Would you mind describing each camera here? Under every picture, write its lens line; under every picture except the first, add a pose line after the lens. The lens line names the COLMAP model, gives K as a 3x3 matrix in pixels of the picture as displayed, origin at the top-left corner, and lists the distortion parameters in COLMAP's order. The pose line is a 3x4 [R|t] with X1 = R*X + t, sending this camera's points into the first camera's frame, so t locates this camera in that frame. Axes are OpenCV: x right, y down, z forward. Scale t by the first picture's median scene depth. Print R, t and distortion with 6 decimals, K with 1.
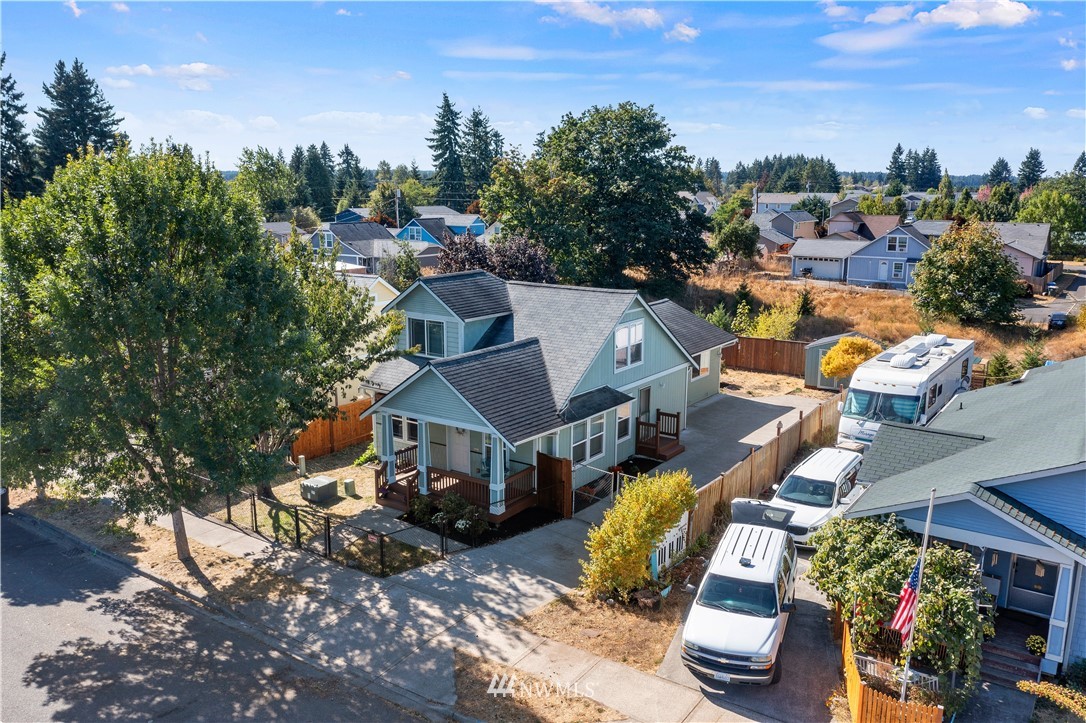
lens RADIAL K [[857.1, 0, 543.0], [0, 857.1, 361.5], [0, 0, 1]] dist [-0.016806, 0.003703]
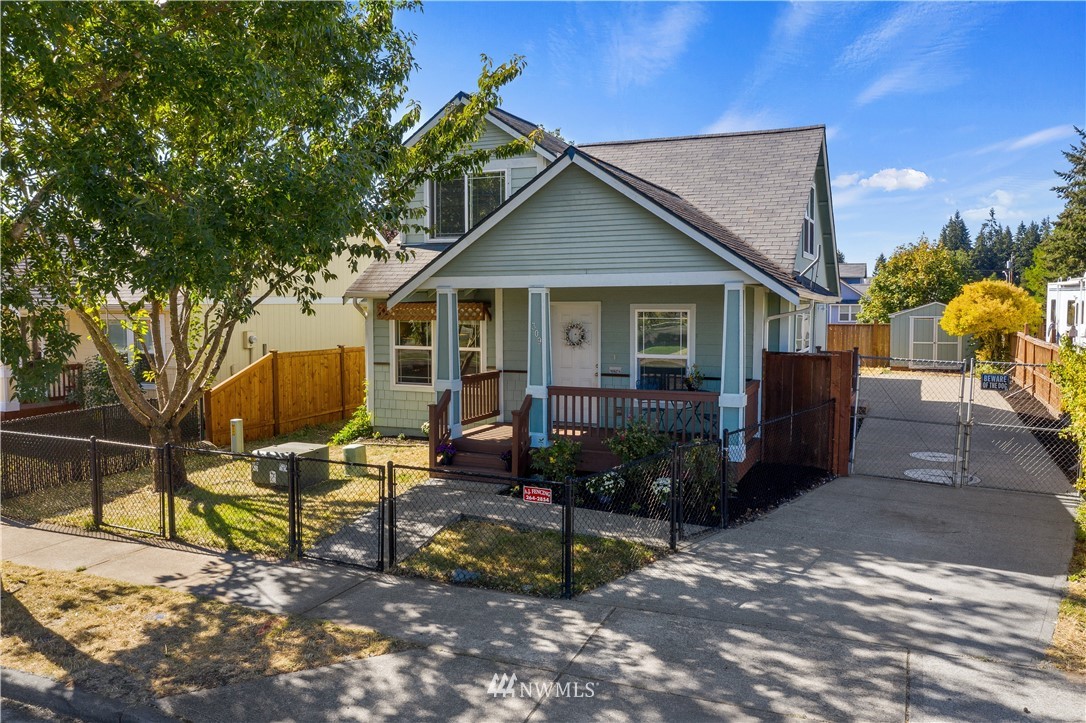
lens RADIAL K [[856.5, 0, 543.0], [0, 856.5, 361.5], [0, 0, 1]] dist [-0.019627, -0.001530]
pose [[0.979531, -0.017493, 0.200529, -0.242045], [0.043531, 0.991051, -0.126183, 0.174870], [-0.196528, 0.132329, 0.971528, 0.553441]]
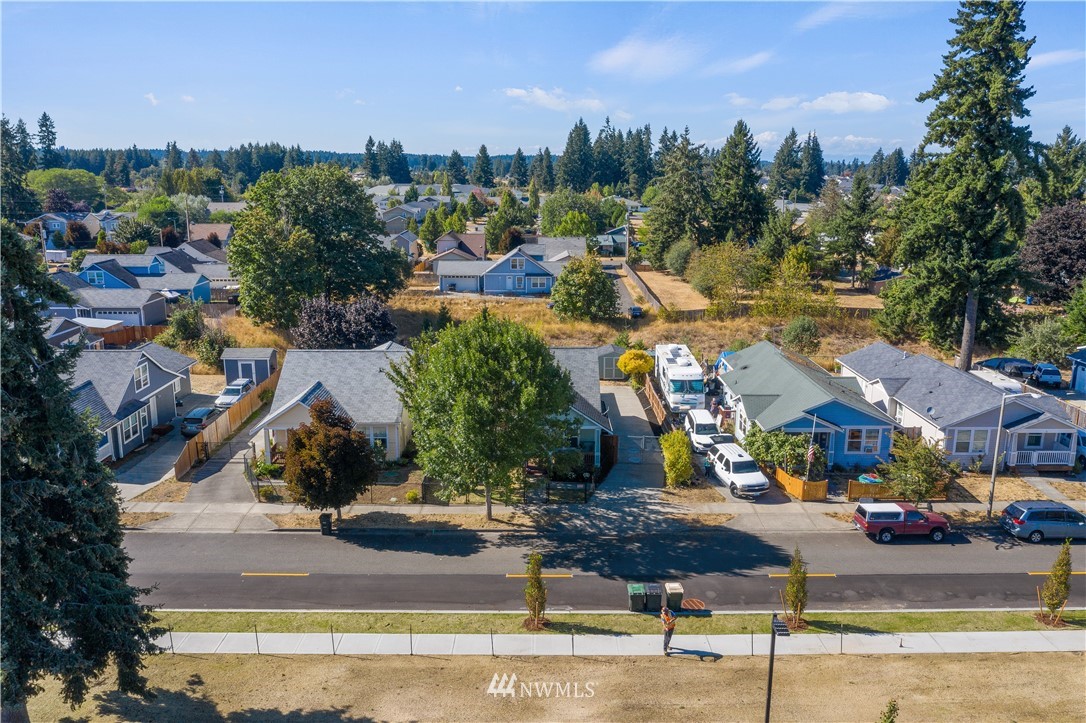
lens RADIAL K [[856.0, 0, 570.2], [0, 856.0, 362.2], [0, 0, 1]] dist [-0.006411, 0.000277]
pose [[0.796352, -0.131530, 0.590358, -1.262718], [0.114571, 0.991201, 0.066287, -0.211560], [-0.593883, 0.014850, 0.804415, -0.604138]]
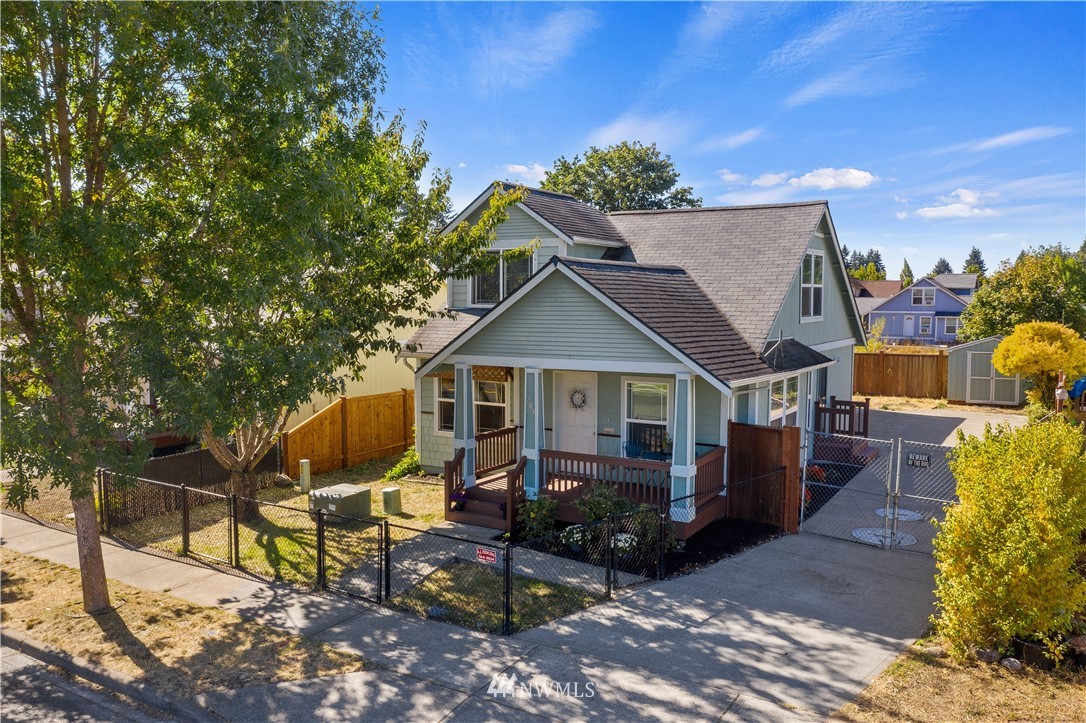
lens RADIAL K [[857.1, 0, 543.0], [0, 857.1, 361.5], [0, 0, 1]] dist [-0.016806, 0.003703]
pose [[0.998044, -0.004762, 0.062335, -0.175232], [0.012507, 0.992147, -0.124451, 0.140351], [-0.061253, 0.124987, 0.990266, 0.434591]]
